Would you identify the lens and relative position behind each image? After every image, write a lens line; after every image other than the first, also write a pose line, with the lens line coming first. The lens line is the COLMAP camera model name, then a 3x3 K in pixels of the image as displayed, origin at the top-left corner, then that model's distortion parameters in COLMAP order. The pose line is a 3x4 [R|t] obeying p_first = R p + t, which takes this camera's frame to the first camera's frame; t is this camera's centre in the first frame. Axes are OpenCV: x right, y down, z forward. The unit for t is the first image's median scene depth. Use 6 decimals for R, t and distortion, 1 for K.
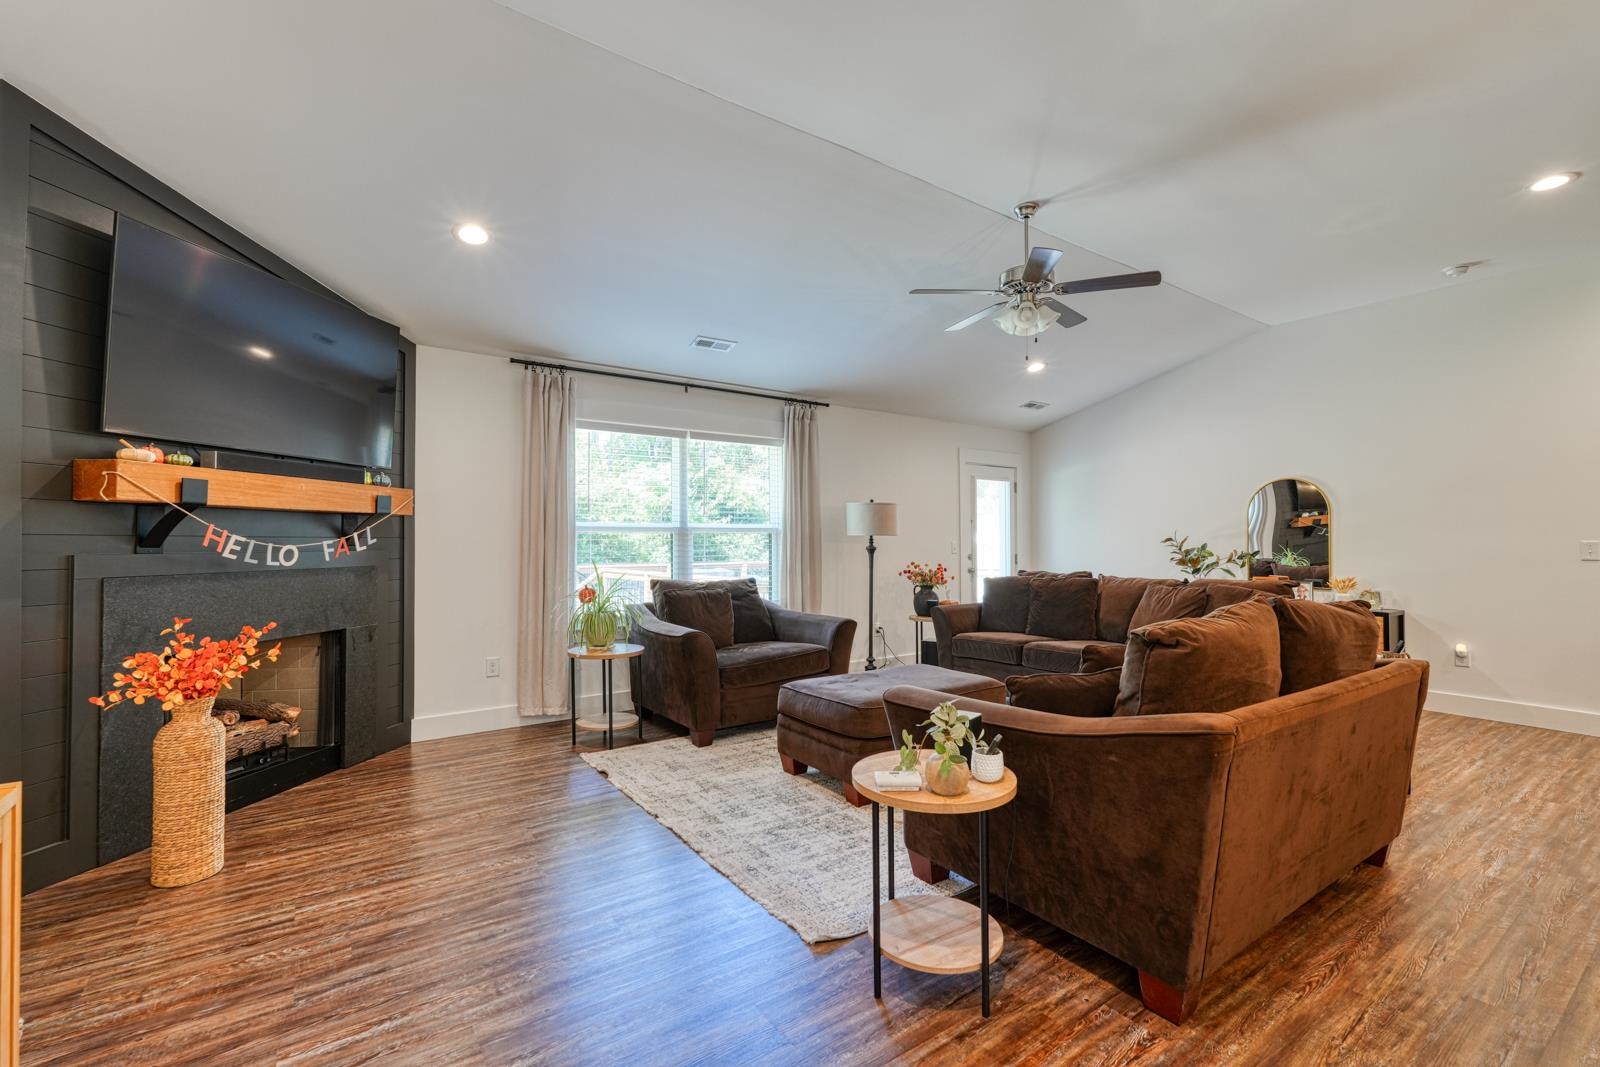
lens RADIAL K [[697.0, 0, 801.9], [0, 697.0, 534.0], [0, 0, 1]] dist [0.001974, 0.000472]
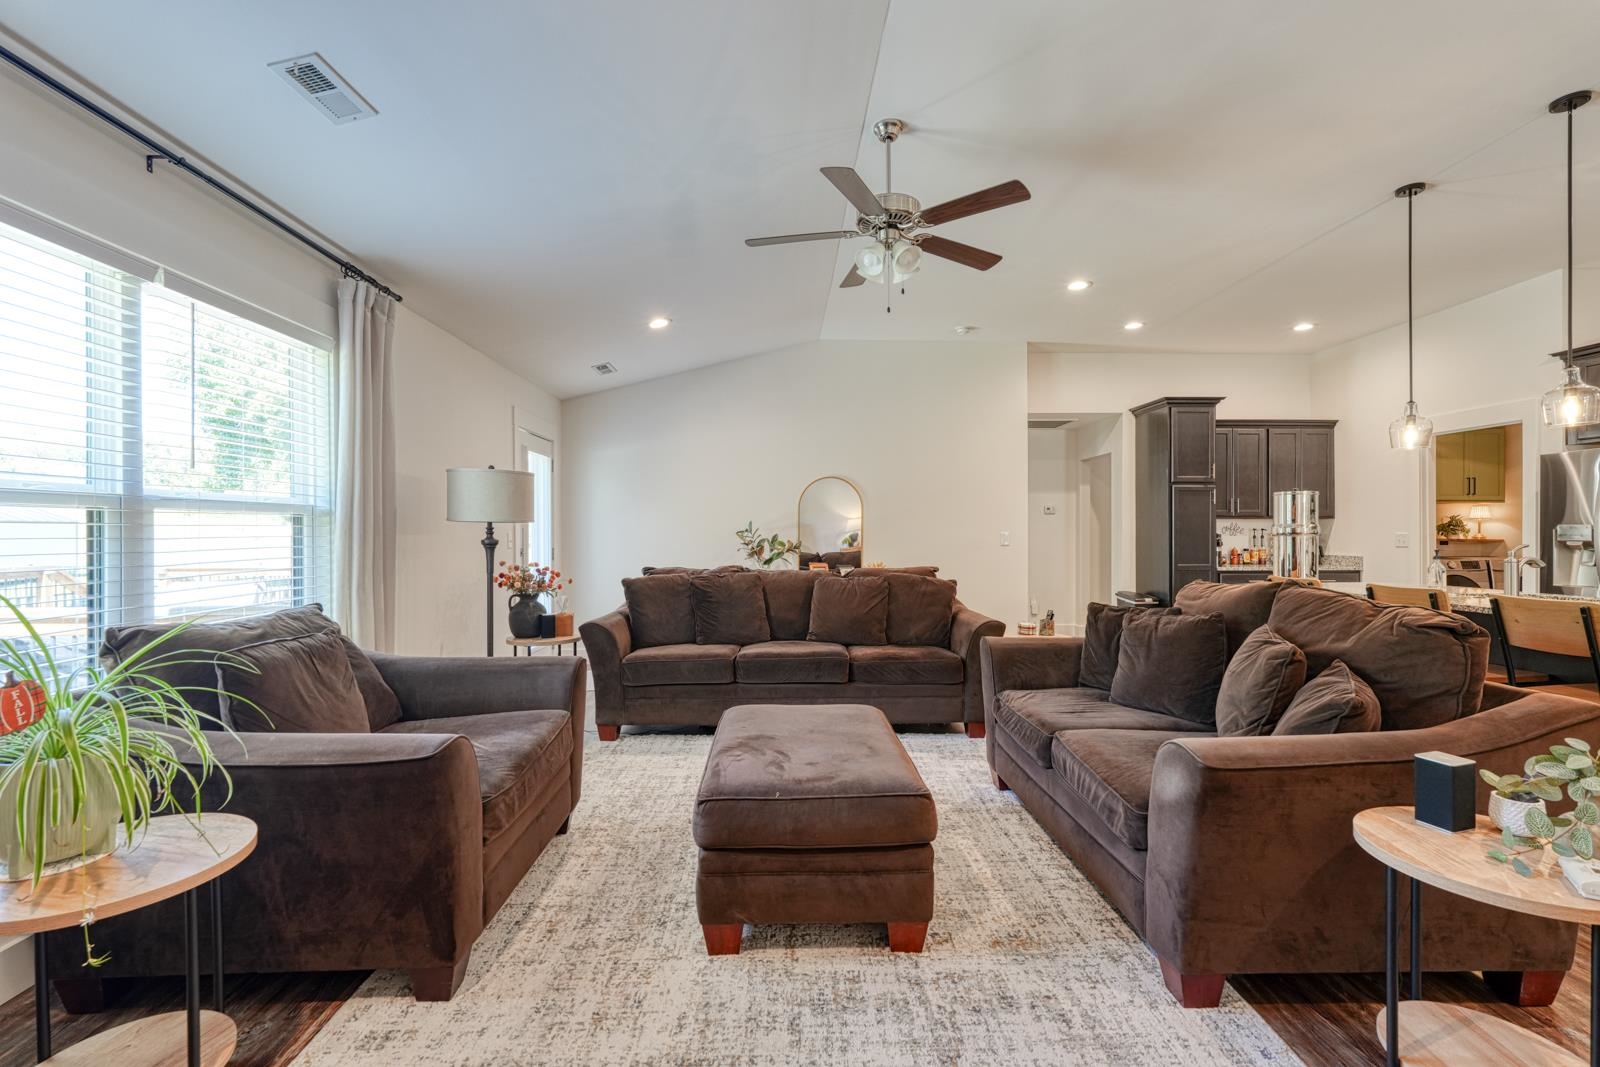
lens RADIAL K [[697.0, 0, 801.9], [0, 697.0, 534.0], [0, 0, 1]] dist [0.001974, 0.000472]
pose [[0.552381, 0.001021, 0.833591, -0.350028], [-0.011459, 0.999914, 0.006368, 0.007310], [-0.833513, -0.013070, 0.552345, 0.516324]]
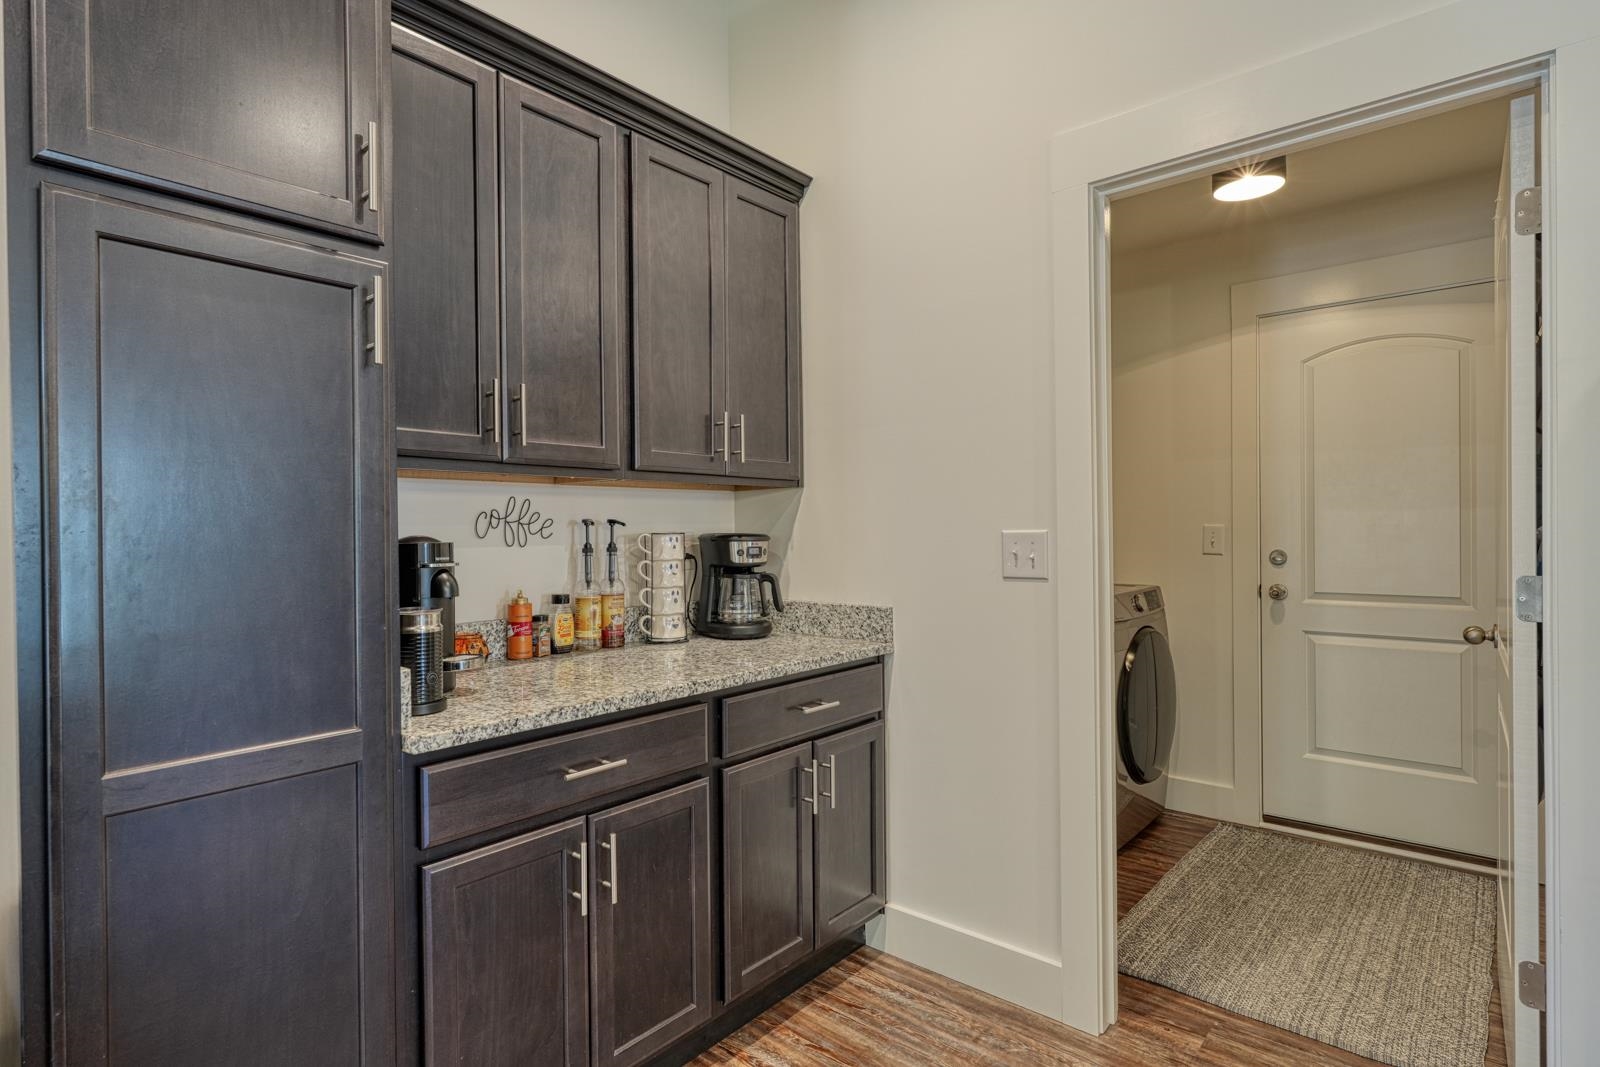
lens RADIAL K [[826.4, 0, 800.0], [0, 826.4, 533.5], [0, 0, 1]] dist [0.000302, 0.000085]
pose [[-0.240376, 0.001174, 0.970679, 0.979710], [-0.002635, 0.999995, -0.001862, 0.003424], [-0.970676, -0.003006, -0.240371, 0.529581]]
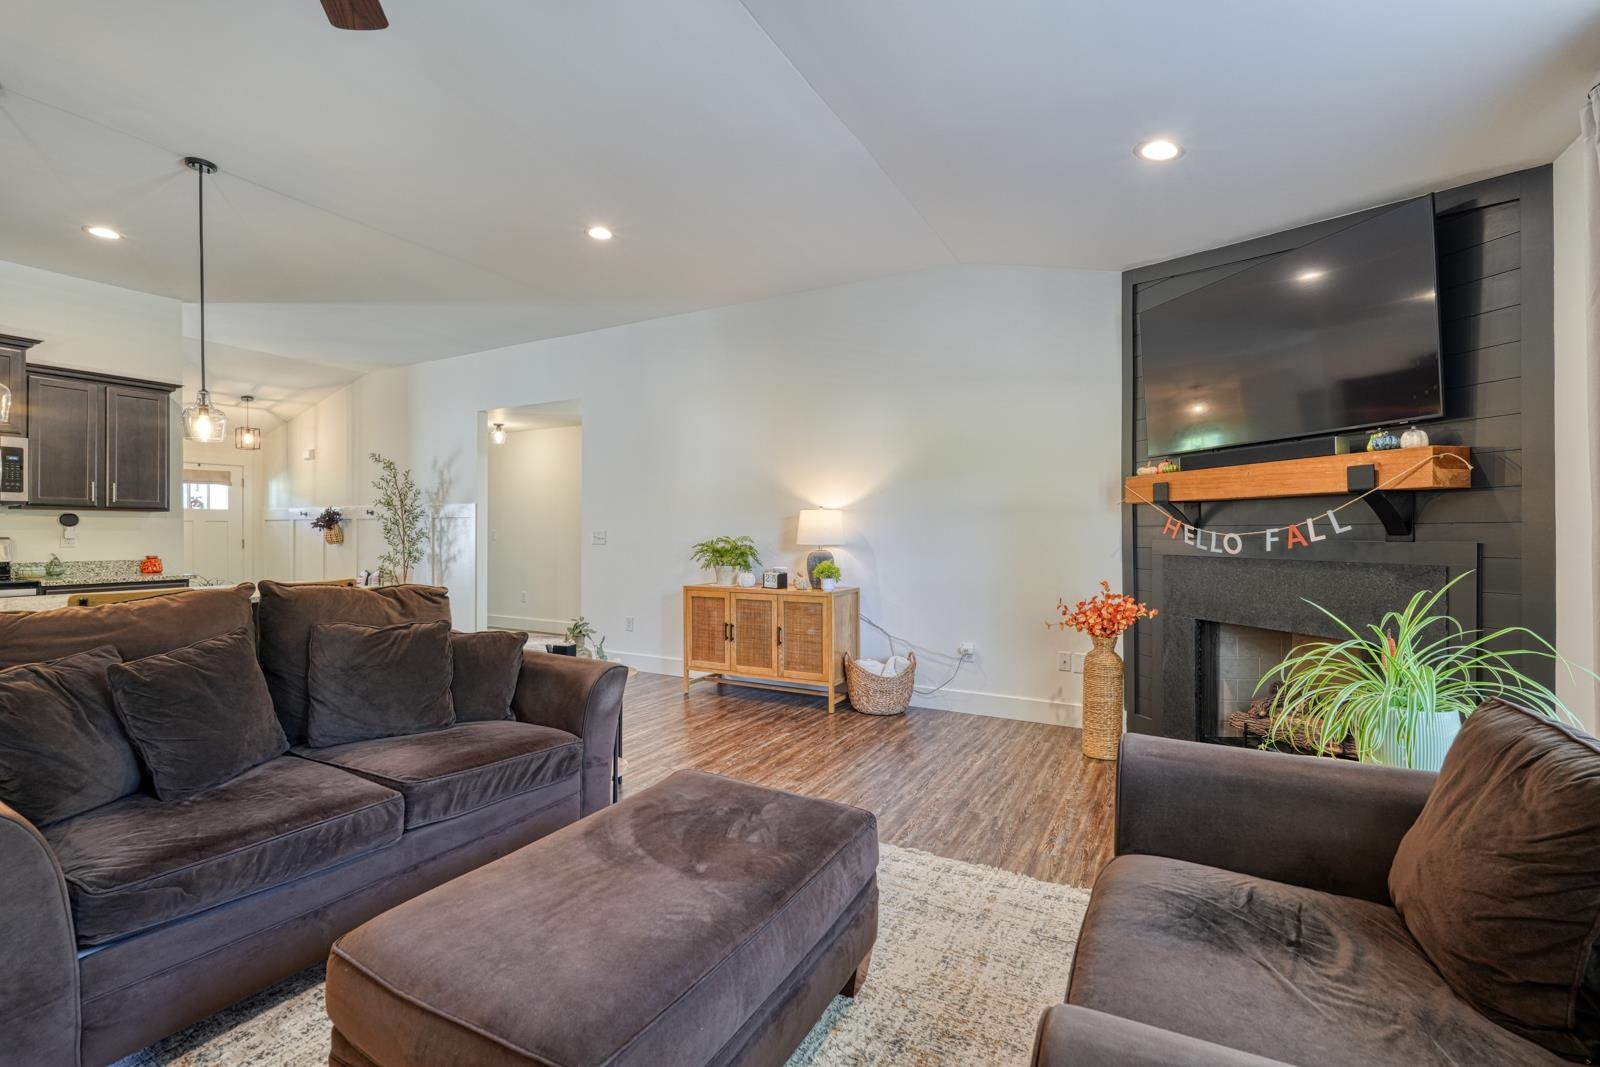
lens RADIAL K [[697.0, 0, 801.9], [0, 697.0, 534.0], [0, 0, 1]] dist [0.001974, 0.000472]
pose [[-0.901279, 0.002301, -0.433232, 0.189186], [0.006863, 0.999936, -0.008968, 0.015331], [0.433184, -0.011056, -0.901238, 1.155272]]
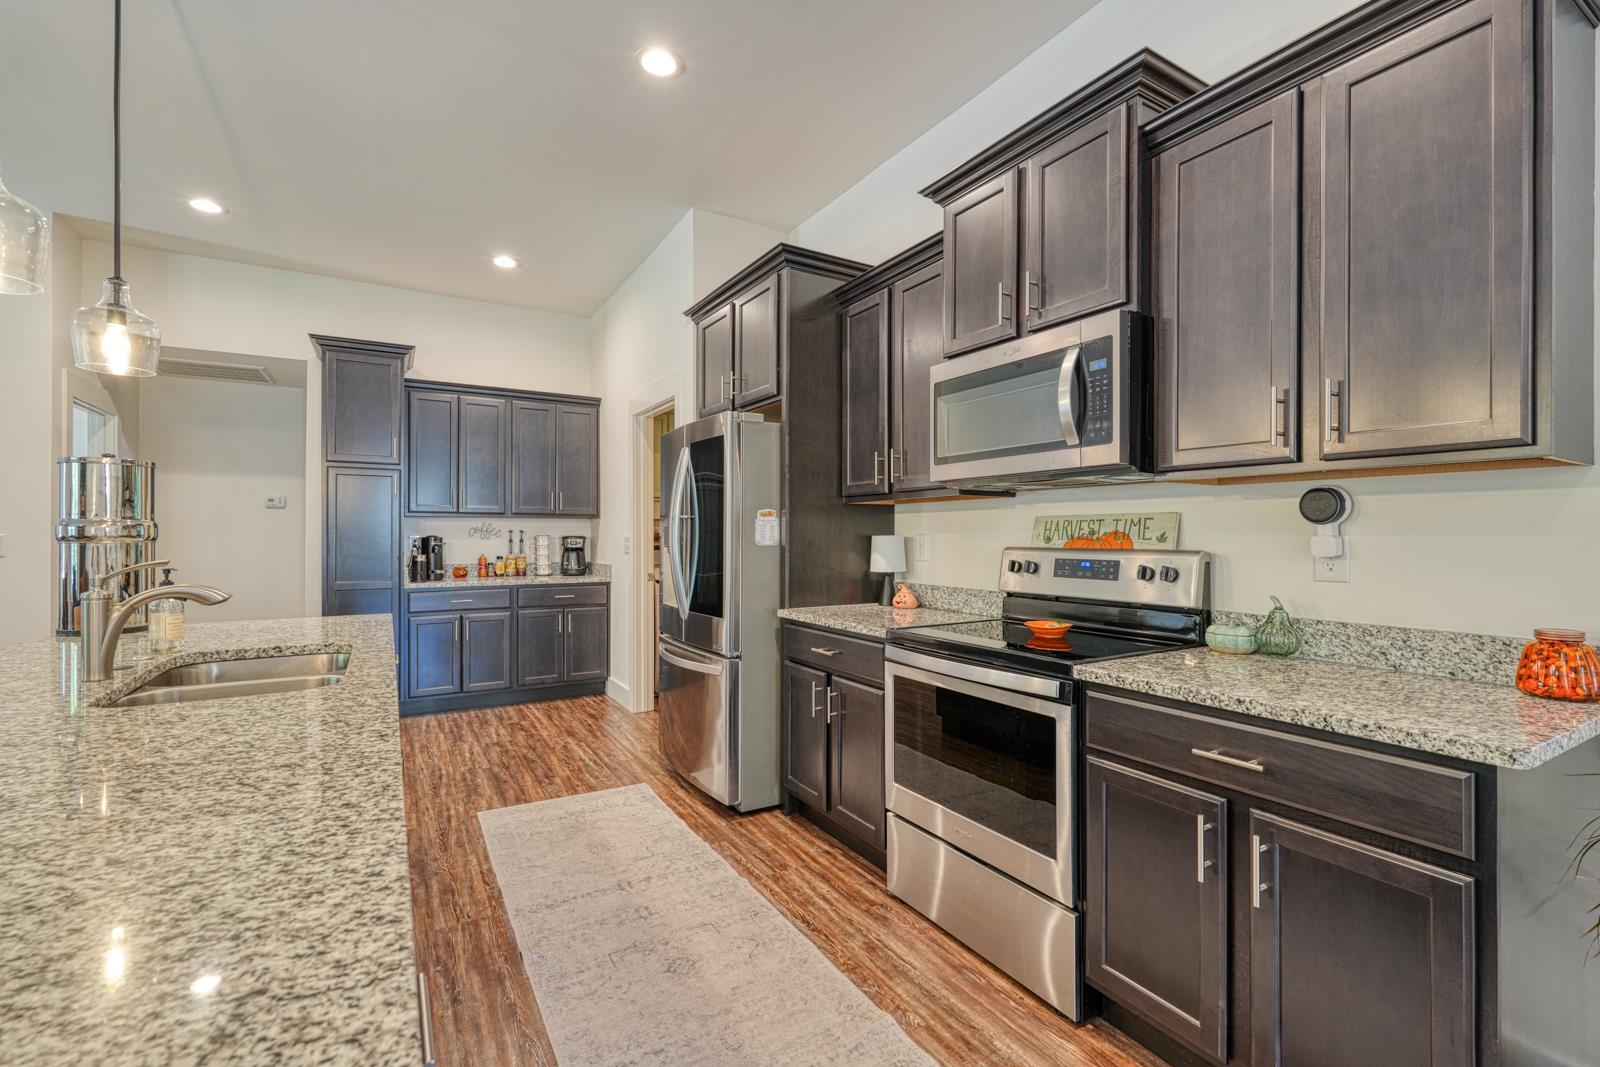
lens RADIAL K [[698.9, 0, 800.0], [0, 698.9, 533.5], [0, 0, 1]] dist [0.002008, 0.000394]
pose [[0.081554, 0.004592, 0.996658, 0.332409], [-0.013631, 0.999901, -0.003491, -0.003044], [-0.996576, -0.013301, 0.081609, -0.059247]]
